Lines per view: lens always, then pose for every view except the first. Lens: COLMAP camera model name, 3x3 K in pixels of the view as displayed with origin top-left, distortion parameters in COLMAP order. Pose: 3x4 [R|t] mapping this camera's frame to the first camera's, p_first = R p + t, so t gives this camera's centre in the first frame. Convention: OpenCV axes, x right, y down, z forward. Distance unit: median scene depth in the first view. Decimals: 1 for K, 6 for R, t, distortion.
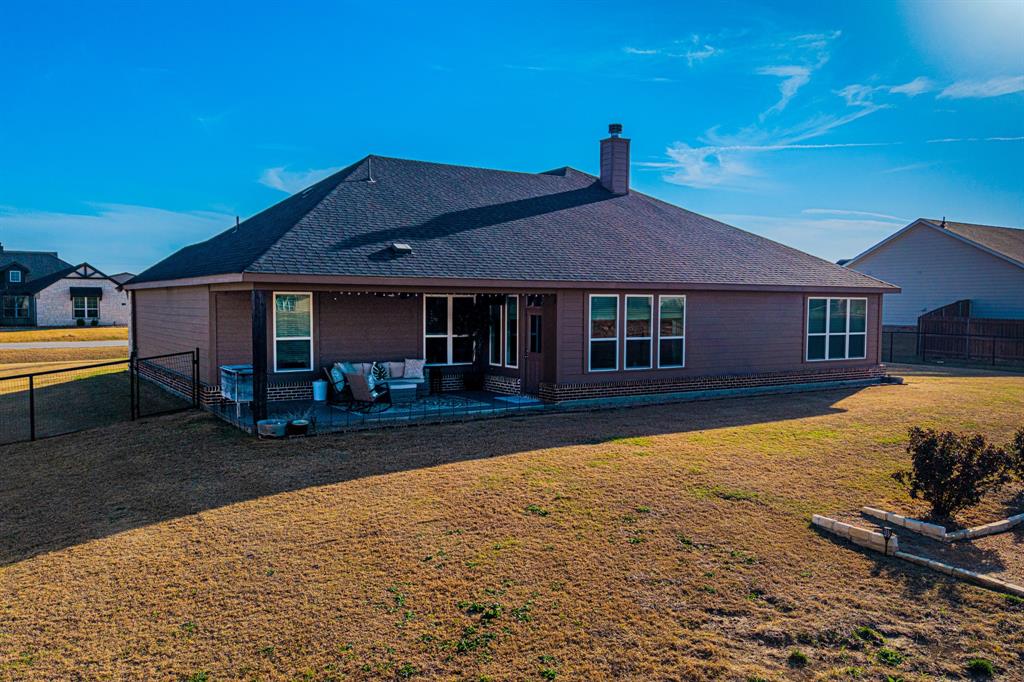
lens RADIAL K [[805.9, 0, 512.0], [0, 805.9, 341.0], [0, 0, 1]] dist [0.131331, -0.266931]
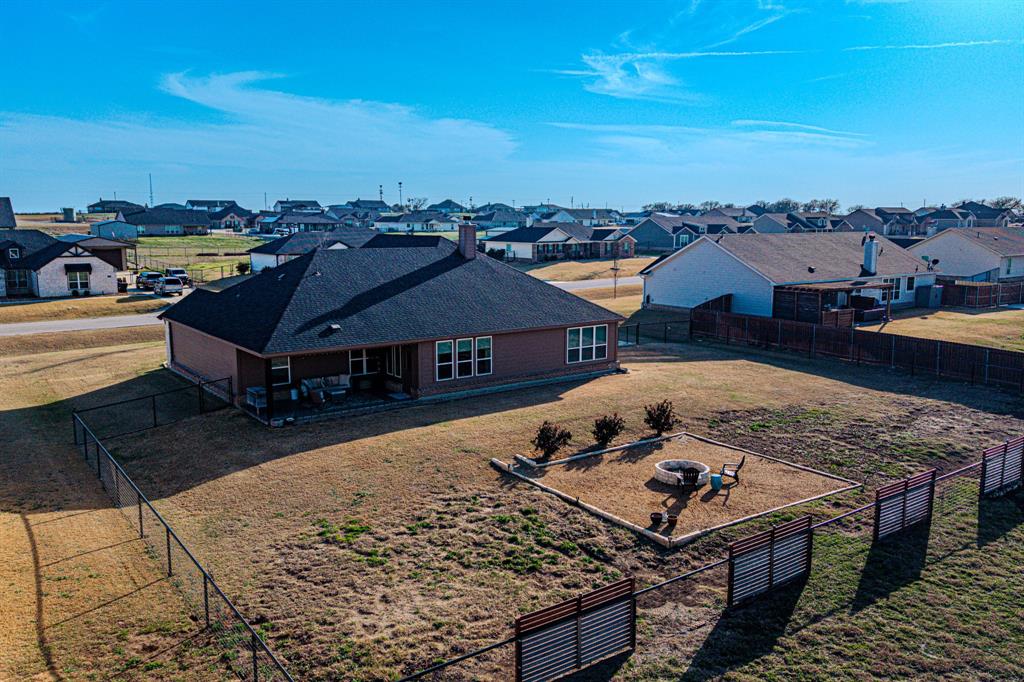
lens RADIAL K [[805.9, 0, 512.0], [0, 805.9, 341.0], [0, 0, 1]] dist [0.131331, -0.266931]
pose [[0.997851, -0.014792, 0.063826, 0.164151], [0.008135, 0.994614, 0.103326, -0.272527], [-0.065010, -0.102585, 0.992598, -0.979755]]
